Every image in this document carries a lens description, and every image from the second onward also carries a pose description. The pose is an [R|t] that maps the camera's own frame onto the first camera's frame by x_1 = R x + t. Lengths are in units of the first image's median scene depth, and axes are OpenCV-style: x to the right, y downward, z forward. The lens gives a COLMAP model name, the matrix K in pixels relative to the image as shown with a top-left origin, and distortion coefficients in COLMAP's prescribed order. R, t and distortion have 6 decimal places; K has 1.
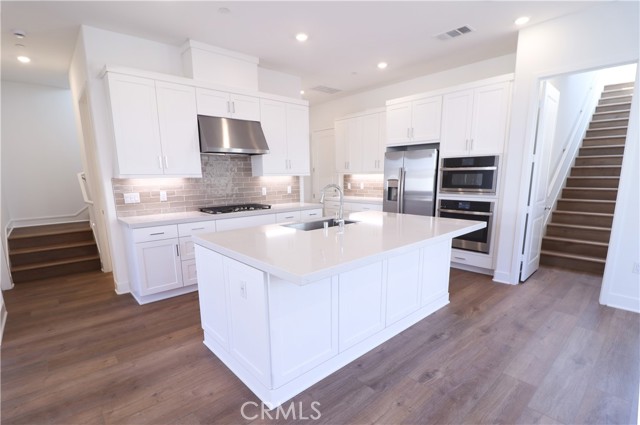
lens RADIAL K [[304.2, 0, 313.8], [0, 304.2, 235.4], [0, 0, 1]] dist [-0.012180, -0.001511]
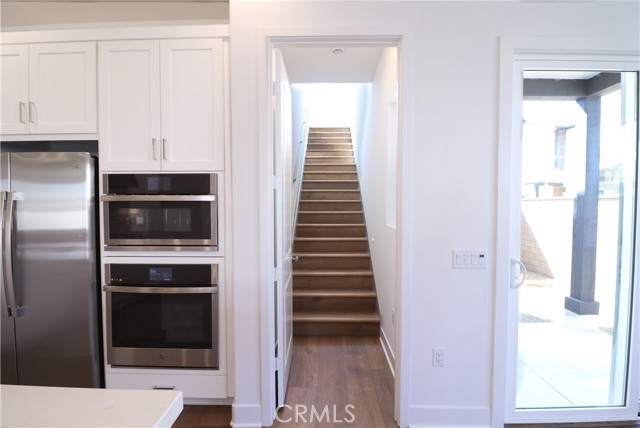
lens RADIAL K [[304.2, 0, 319.2], [0, 304.2, 215.8], [0, 0, 1]] dist [-0.012180, -0.001511]
pose [[0.681495, -0.010726, 0.731744, 0.334825], [0.133557, 0.984923, -0.109948, -0.108770], [-0.719533, 0.172658, 0.672653, 0.513986]]
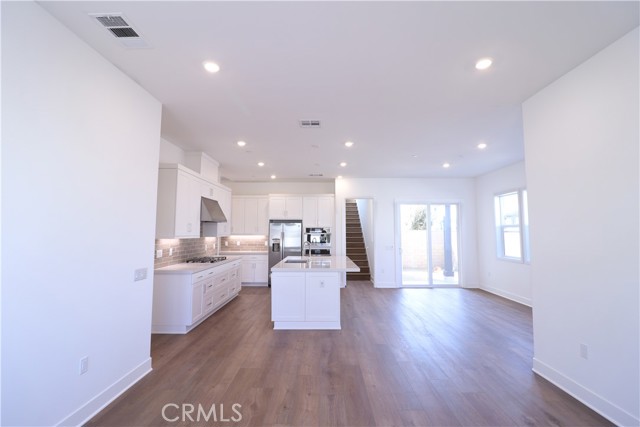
lens RADIAL K [[304.2, 0, 316.3], [0, 304.2, 207.1], [0, 0, 1]] dist [-0.012180, -0.001511]
pose [[0.667059, 0.073863, 0.741334, -1.039304], [0.136921, 0.965969, -0.219447, 0.054784], [-0.732314, 0.247889, 0.634245, -0.329620]]
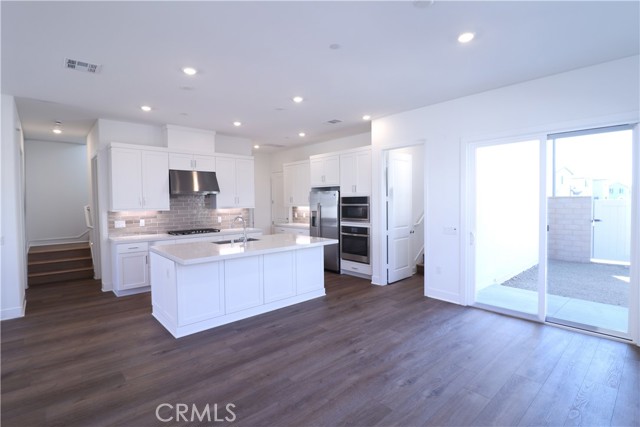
lens RADIAL K [[310.4, 0, 318.0], [0, 310.4, 212.1], [0, 0, 1]] dist [-0.007048, -0.003603]
pose [[0.999998, 0.001880, 0.000345, 0.338005], [-0.001800, 0.987055, -0.160373, 0.053583], [-0.000642, 0.160373, 0.987056, -0.463783]]
